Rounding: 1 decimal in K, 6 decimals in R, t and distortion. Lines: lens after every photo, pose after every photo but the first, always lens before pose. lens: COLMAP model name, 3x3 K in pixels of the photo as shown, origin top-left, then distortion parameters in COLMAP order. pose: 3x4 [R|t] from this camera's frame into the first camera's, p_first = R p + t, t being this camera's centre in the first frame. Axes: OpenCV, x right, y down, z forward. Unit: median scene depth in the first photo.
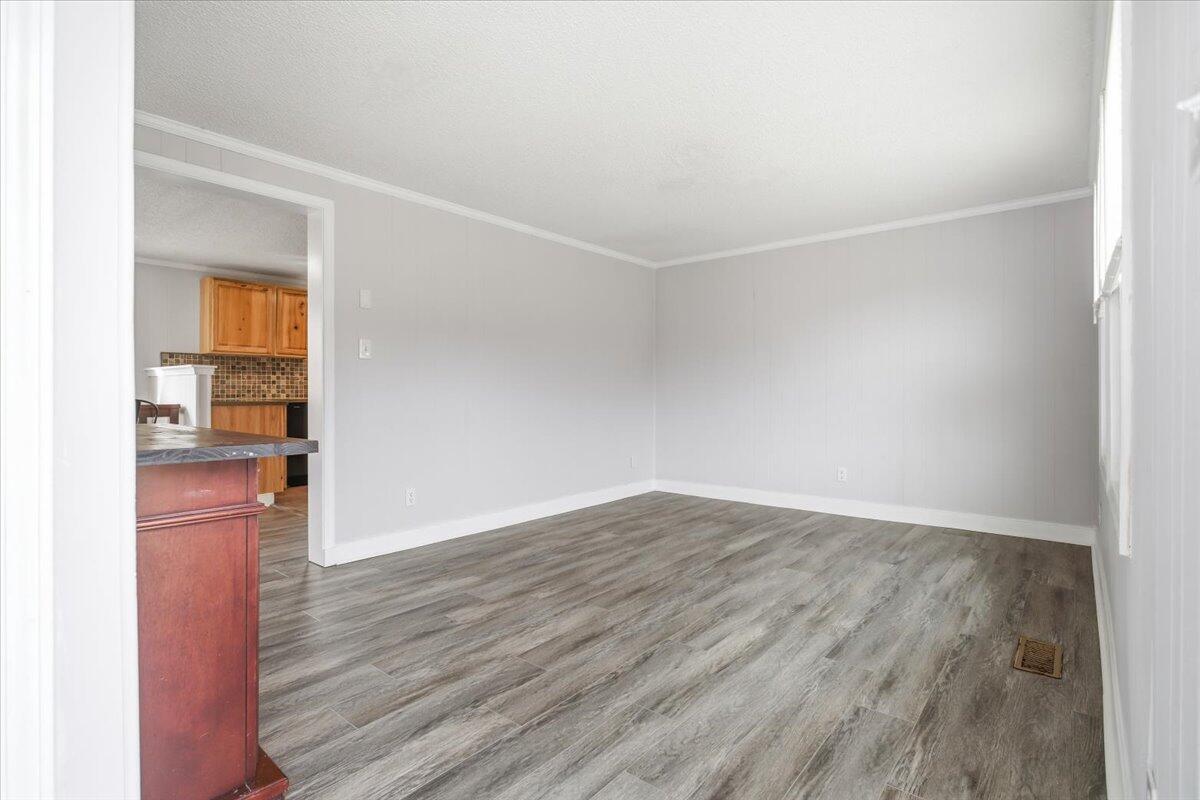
lens RADIAL K [[583.9, 0, 597.8], [0, 583.9, 393.2], [0, 0, 1]] dist [-0.020458, -0.000159]
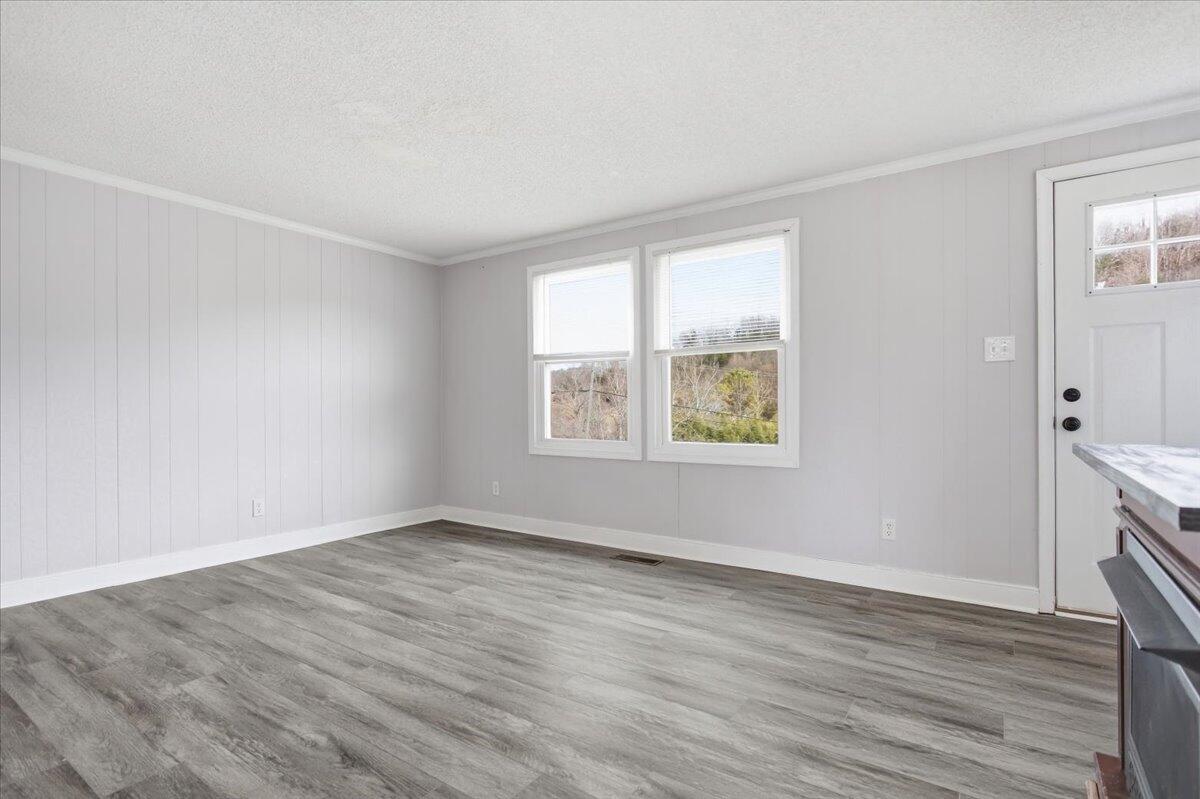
lens RADIAL K [[583.9, 0, 599.5], [0, 583.9, 407.7], [0, 0, 1]] dist [-0.020458, -0.000159]
pose [[-0.084417, -0.002240, 0.996428, -0.827334], [0.010696, 0.999938, 0.003154, -0.000558], [-0.996373, 0.010924, -0.084388, 1.084025]]
